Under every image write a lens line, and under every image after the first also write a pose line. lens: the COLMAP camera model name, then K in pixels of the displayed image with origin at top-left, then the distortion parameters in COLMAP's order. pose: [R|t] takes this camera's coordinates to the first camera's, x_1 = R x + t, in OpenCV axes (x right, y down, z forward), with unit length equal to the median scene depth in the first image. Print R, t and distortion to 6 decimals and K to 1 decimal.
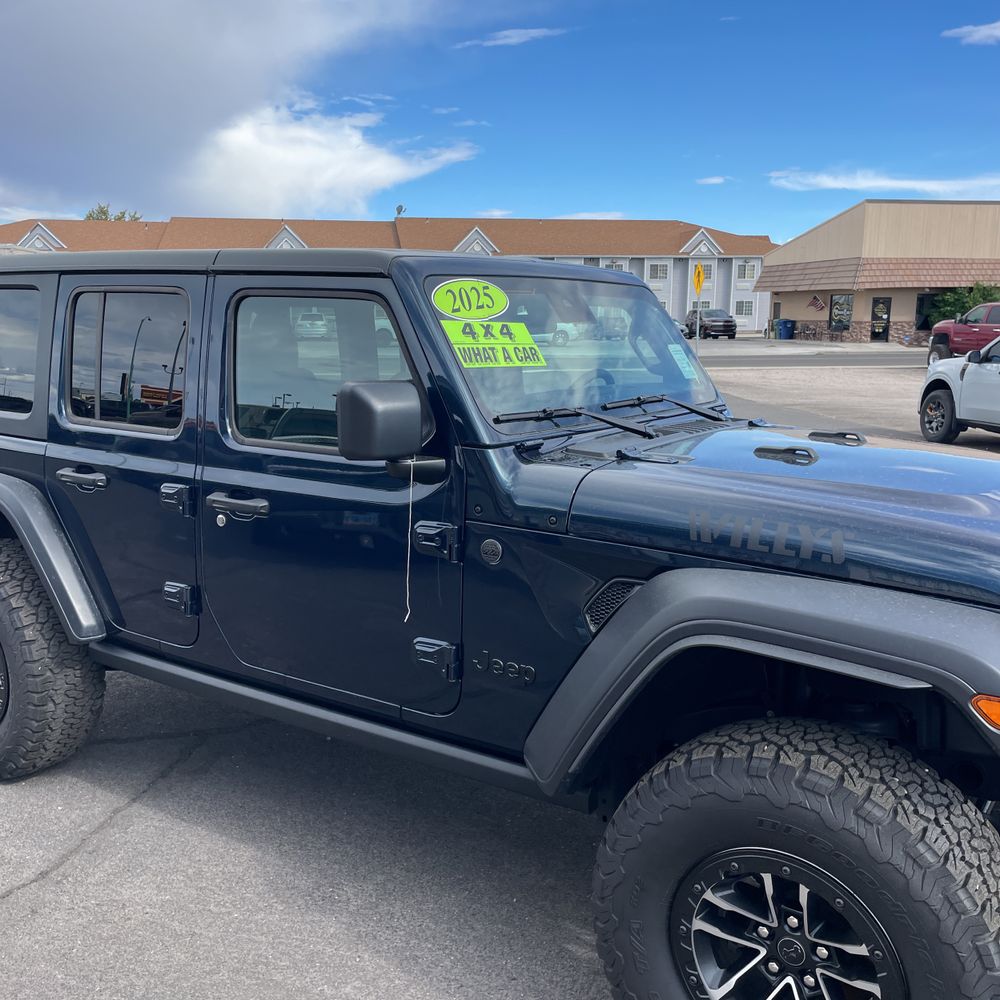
lens RADIAL K [[1017.4, 0, 489.8], [0, 1017.4, 515.0], [0, 0, 1]] dist [0.041378, 0.000000]
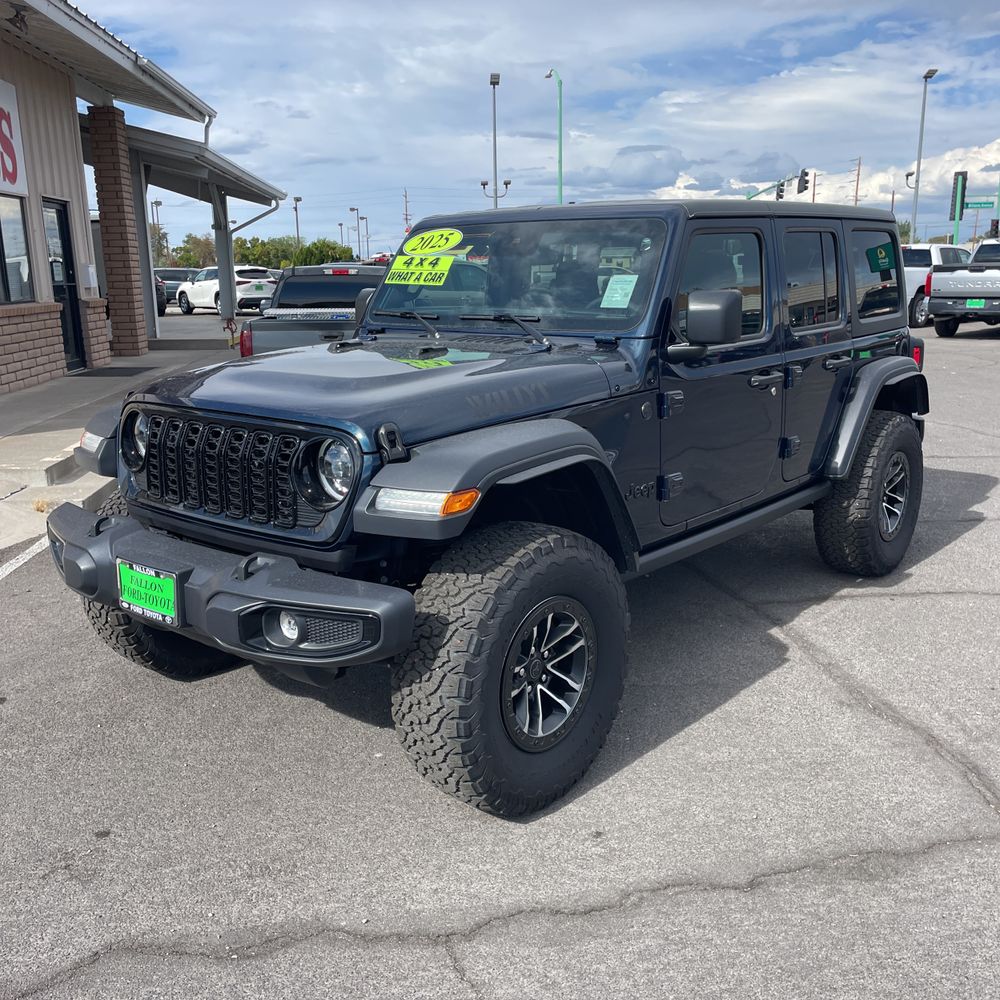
lens RADIAL K [[1017.4, 0, 505.8], [0, 1017.4, 496.1], [0, 0, 1]] dist [0.041378, 0.000000]
pose [[-0.058174, 0.218140, -0.974182, 1.469767], [-0.183836, 0.956806, 0.225227, -0.189596], [0.981234, 0.192192, -0.015560, 1.086943]]
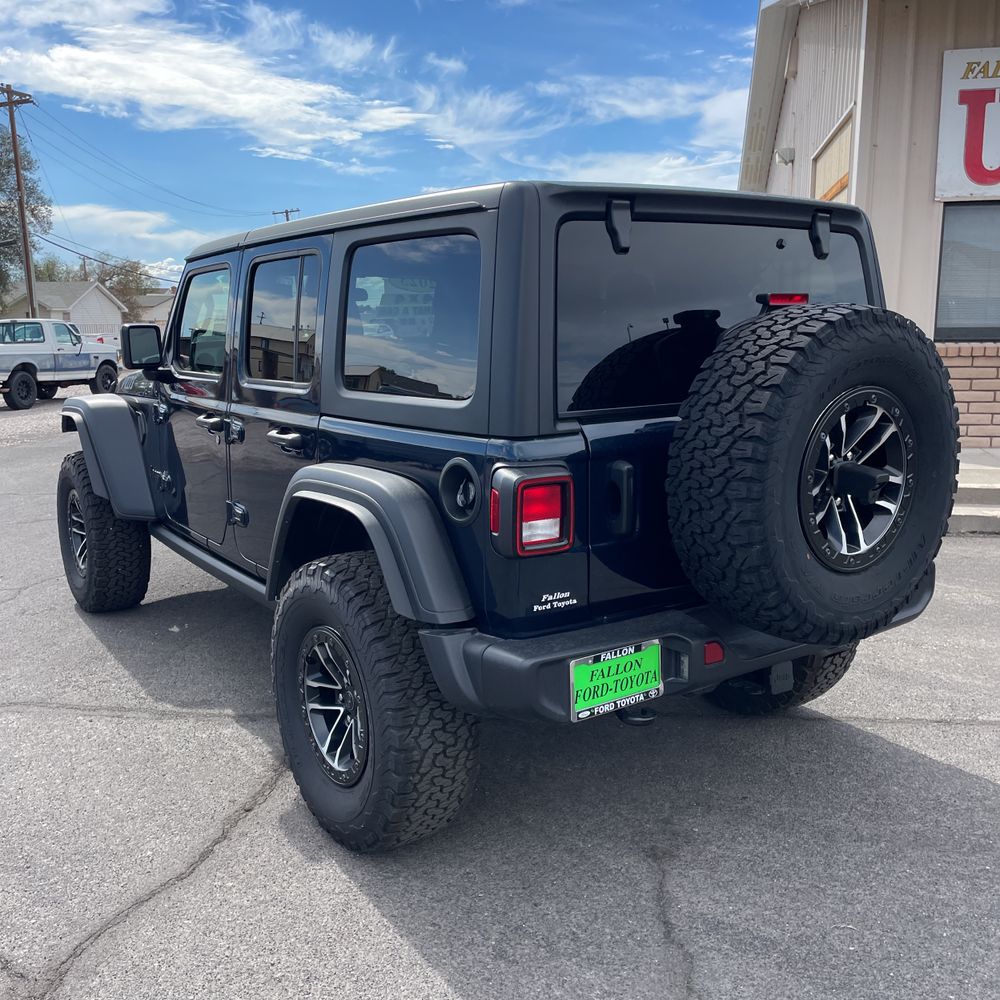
lens RADIAL K [[1017.4, 0, 485.5], [0, 1017.4, 489.4], [0, 0, 1]] dist [0.041378, 0.000000]
pose [[-0.941710, -0.049564, 0.332753, -0.689429], [0.073719, 0.934649, 0.347847, -0.439798], [-0.328248, 0.352101, -0.876515, 2.426520]]
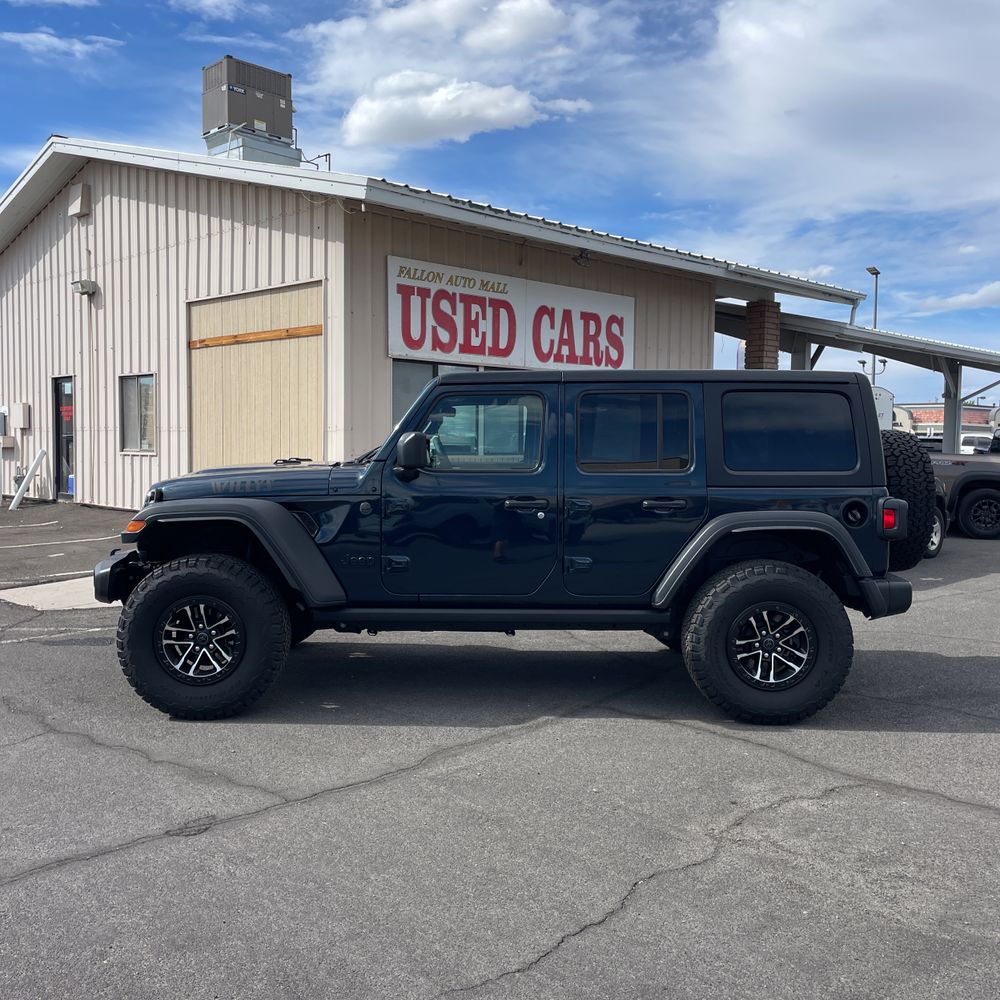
lens RADIAL K [[1017.4, 0, 487.4], [0, 1017.4, 492.9], [0, 0, 1]] dist [0.041378, 0.000000]
pose [[-0.805964, 0.021137, -0.591587, 1.164390], [-0.128665, 0.969216, 0.209919, -0.472810], [0.577813, 0.245303, -0.778434, 2.697987]]
